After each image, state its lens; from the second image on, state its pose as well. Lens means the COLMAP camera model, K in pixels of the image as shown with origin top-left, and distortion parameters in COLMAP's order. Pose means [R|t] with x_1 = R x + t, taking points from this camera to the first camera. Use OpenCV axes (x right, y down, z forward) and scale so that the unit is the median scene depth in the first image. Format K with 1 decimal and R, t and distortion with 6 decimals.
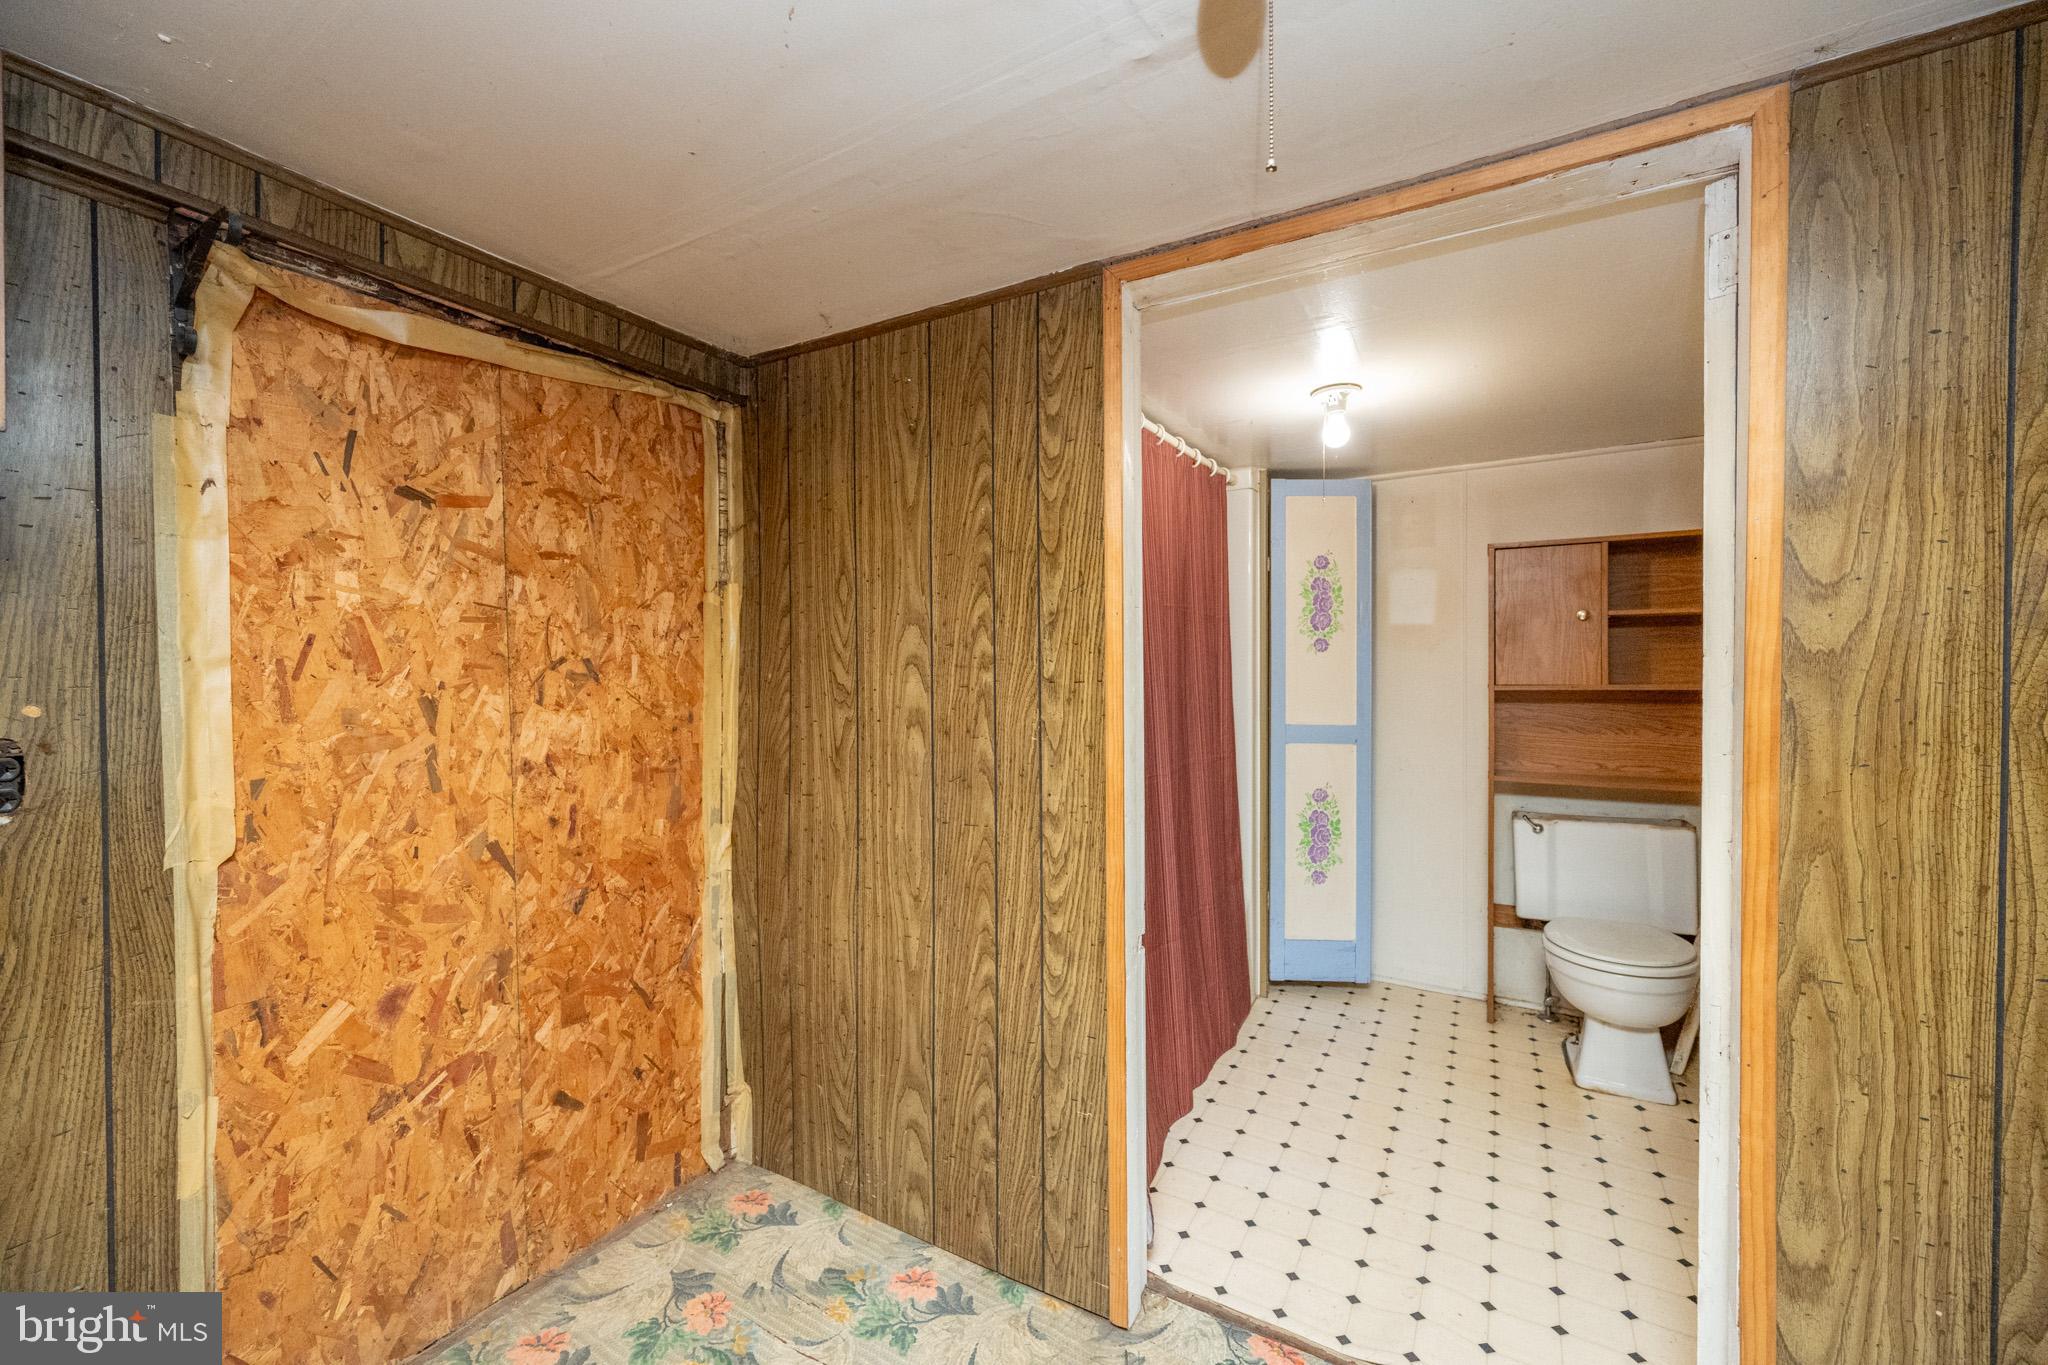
lens RADIAL K [[831.7, 0, 1012.3], [0, 831.7, 669.5], [0, 0, 1]] dist [-0.000644, -0.000213]
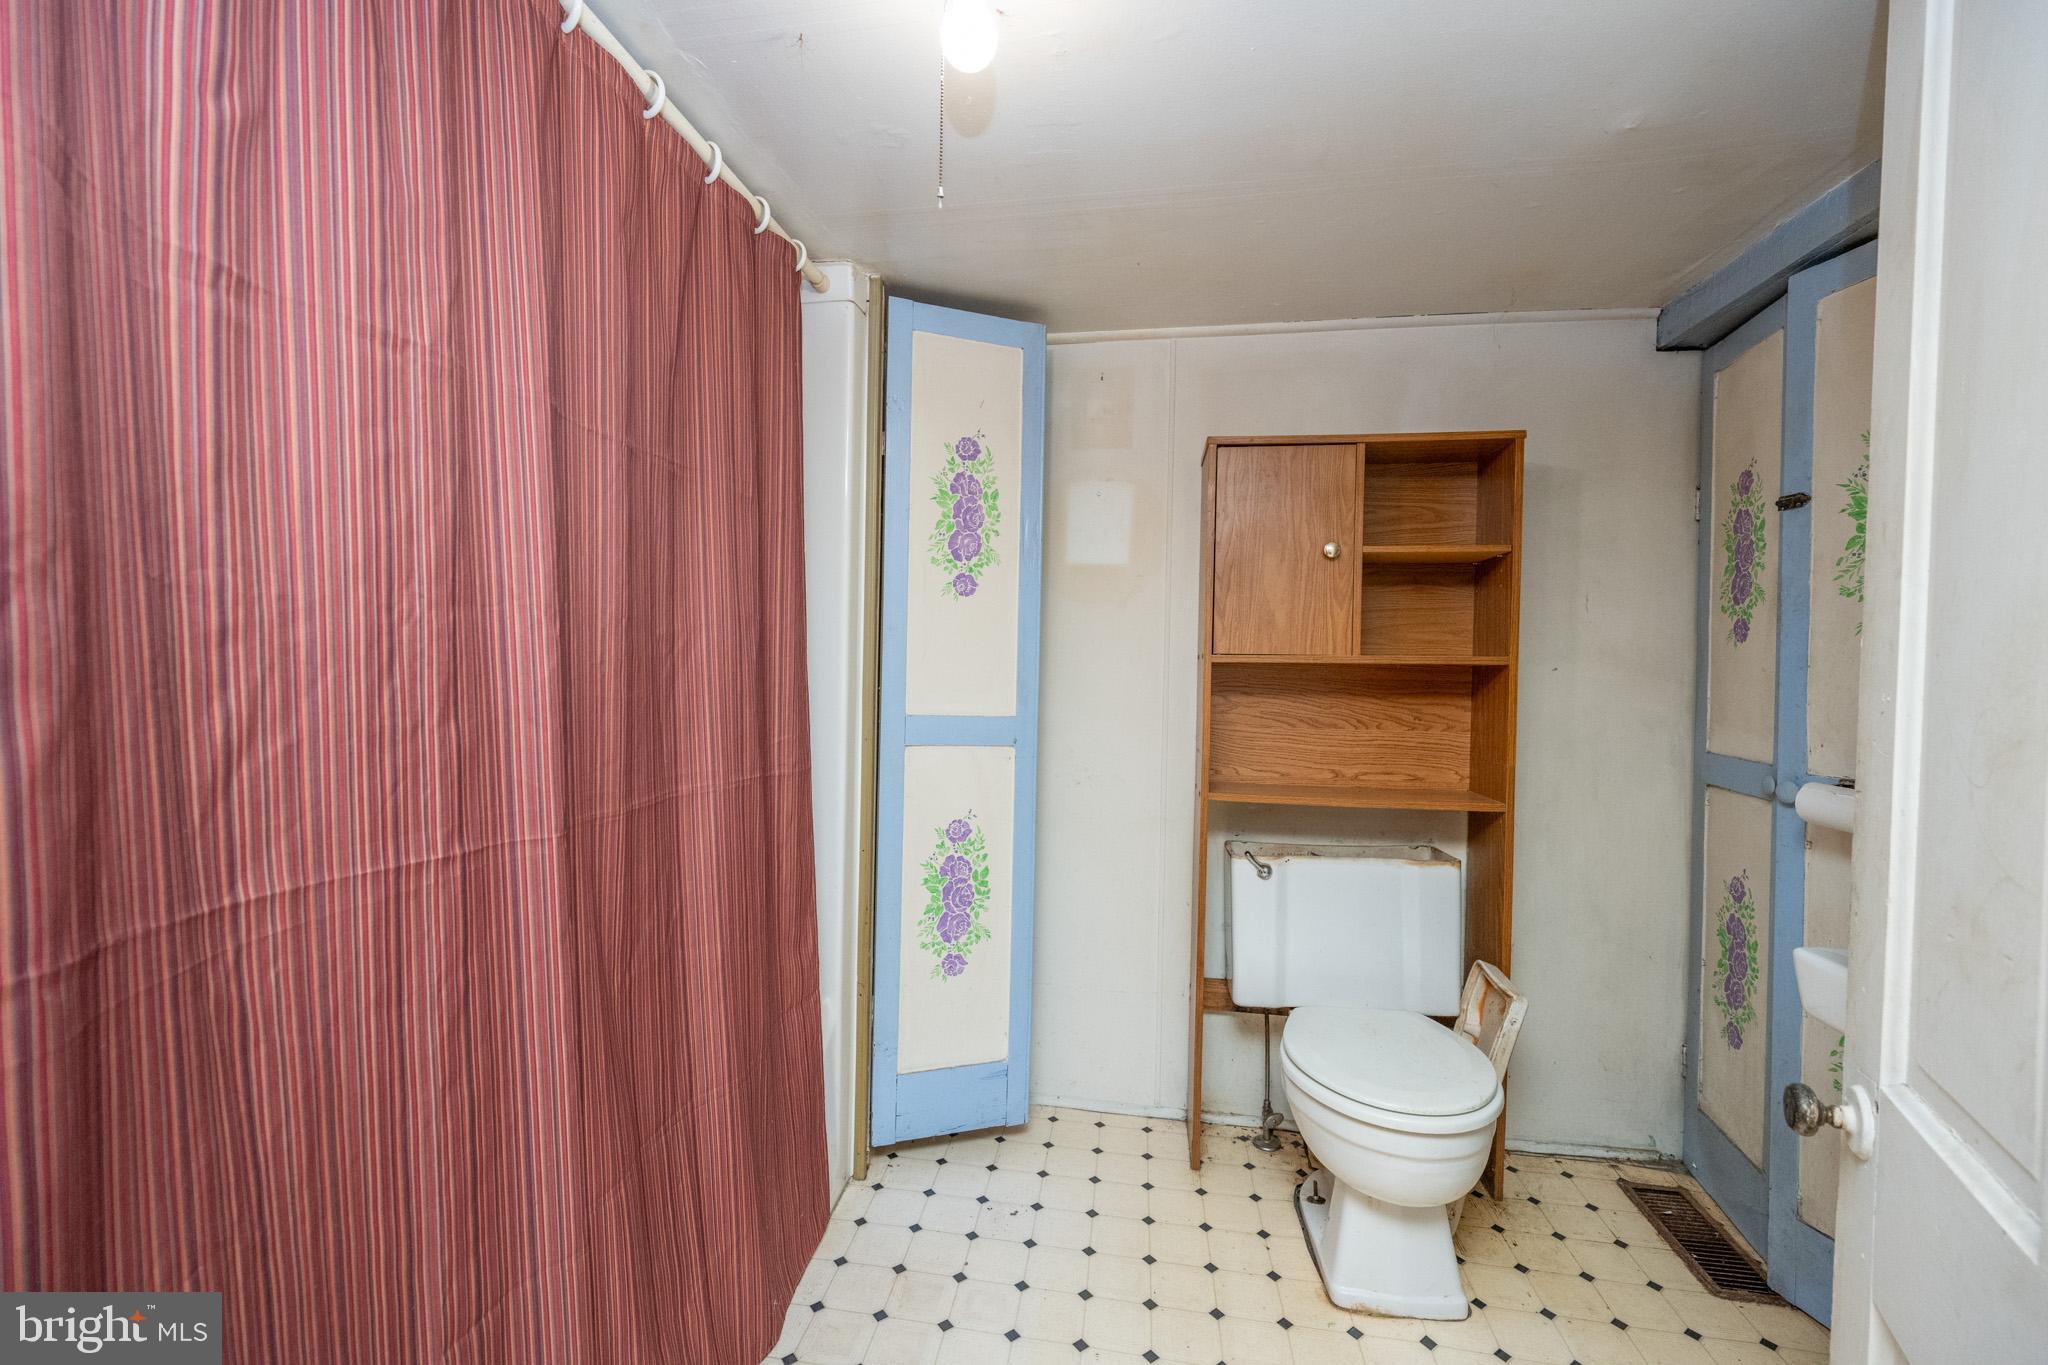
lens RADIAL K [[831.7, 0, 1012.3], [0, 831.7, 669.5], [0, 0, 1]] dist [-0.000644, -0.000213]
pose [[0.933163, 0.019441, 0.358929, 0.189826], [-0.020877, 0.999782, 0.000125, 0.032270], [-0.358848, -0.007611, 0.933365, 0.425907]]
